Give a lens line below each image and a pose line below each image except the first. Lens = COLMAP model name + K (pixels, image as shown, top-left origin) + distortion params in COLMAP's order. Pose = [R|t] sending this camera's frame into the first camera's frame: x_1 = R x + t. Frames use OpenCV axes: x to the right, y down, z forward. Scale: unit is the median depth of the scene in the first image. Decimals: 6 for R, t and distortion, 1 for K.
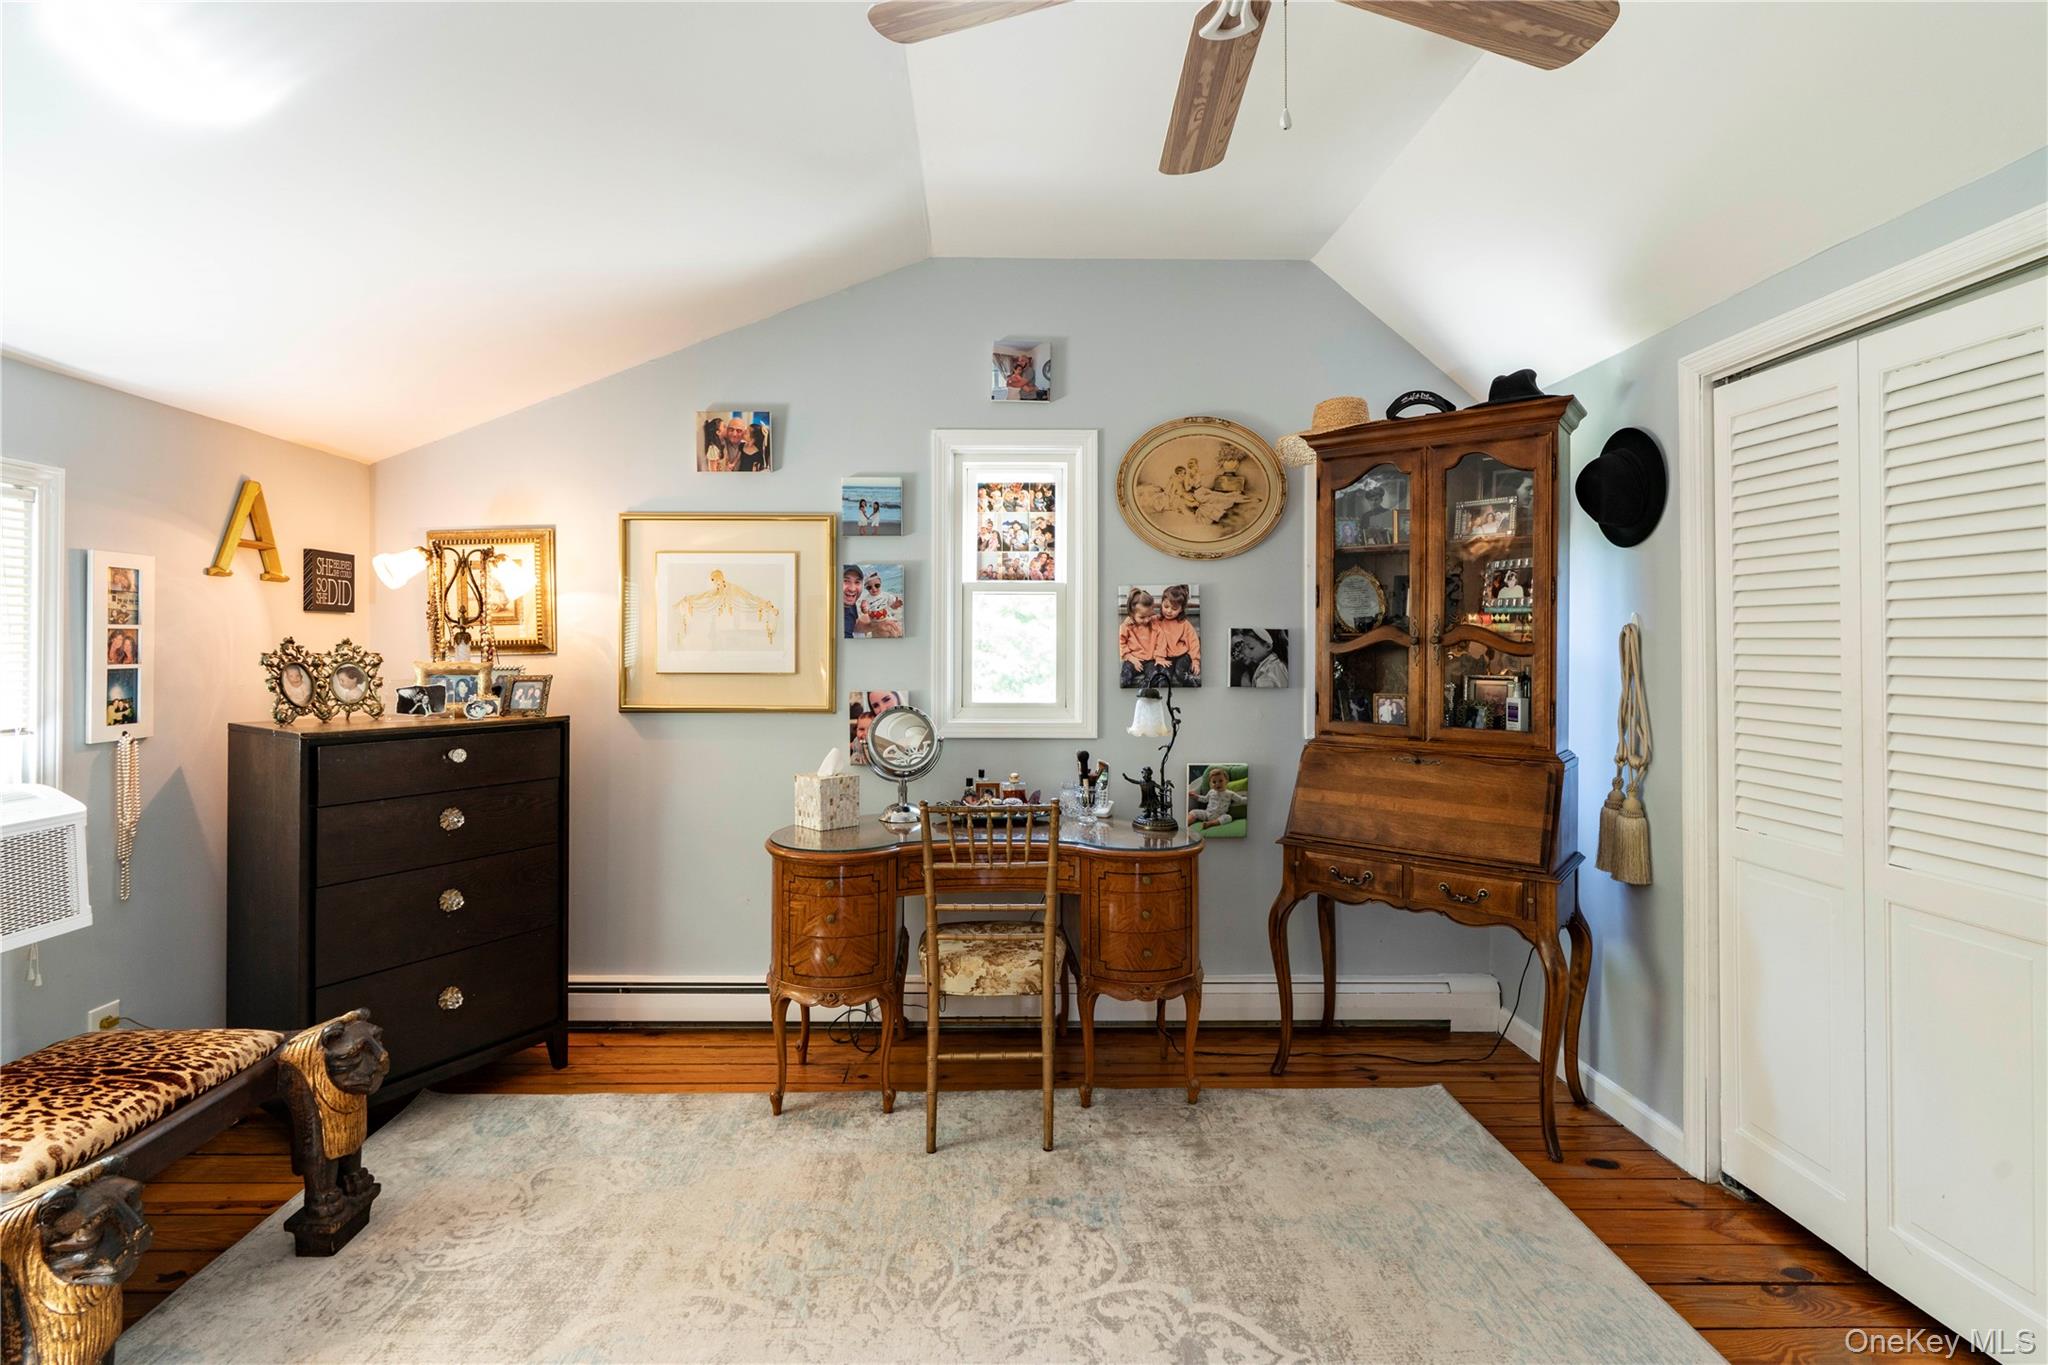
lens RADIAL K [[928.0, 0, 1013.2], [0, 928.0, 665.2], [0, 0, 1]] dist [-0.005410, 0.003190]
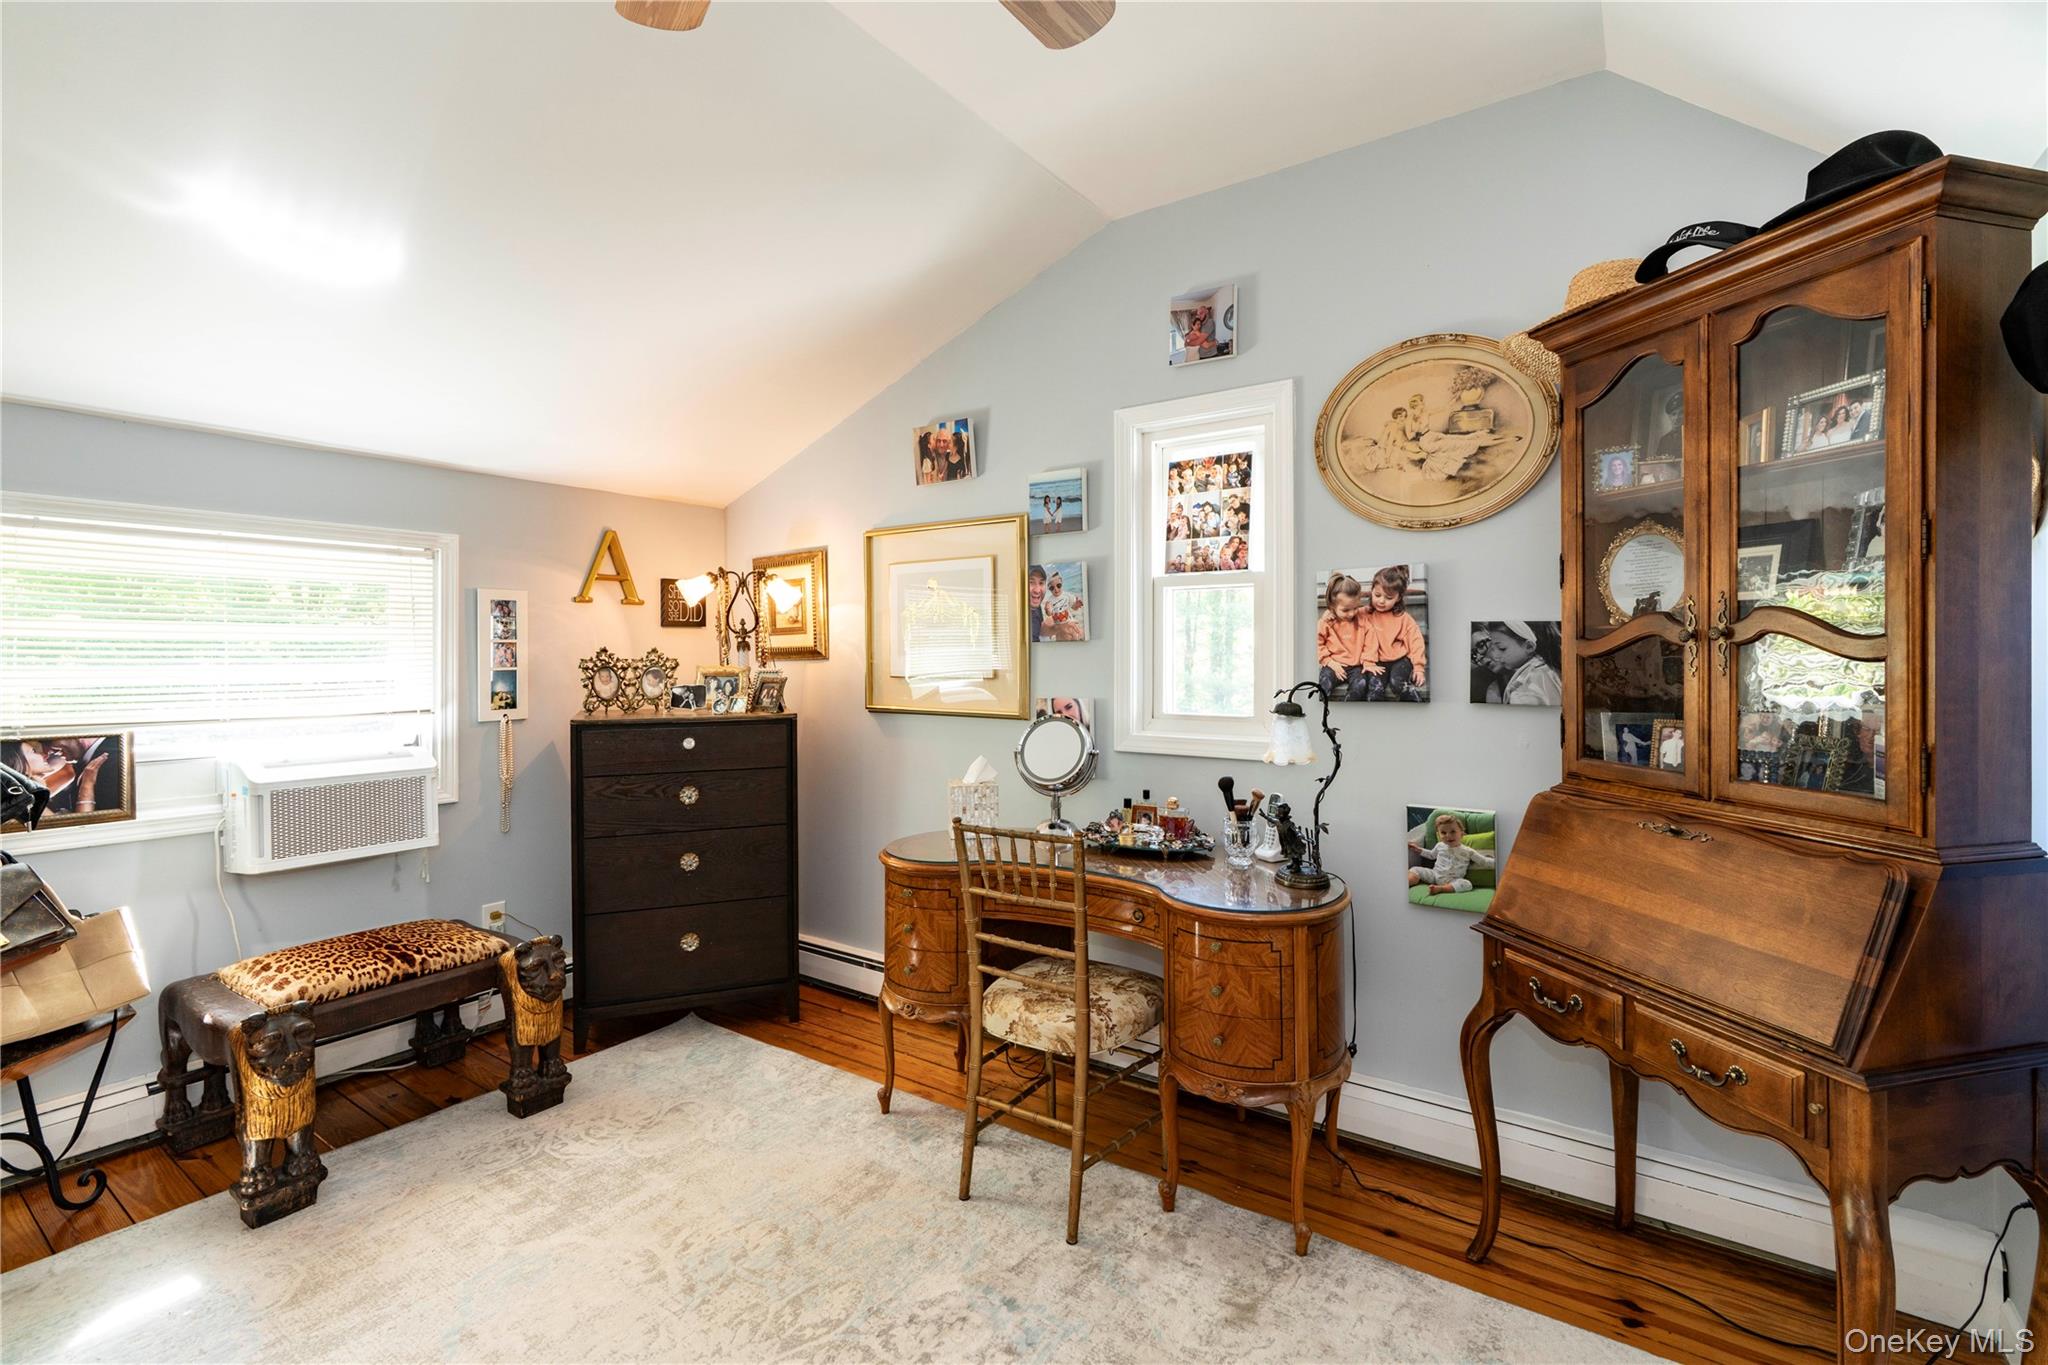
lens RADIAL K [[928.0, 0, 1025.1], [0, 928.0, 670.3], [0, 0, 1]] dist [-0.005410, 0.003190]
pose [[0.813439, 0.005446, -0.581624, 0.415939], [-0.004283, 0.999985, 0.003374, -0.003429], [0.581634, -0.000254, 0.813451, 0.239087]]
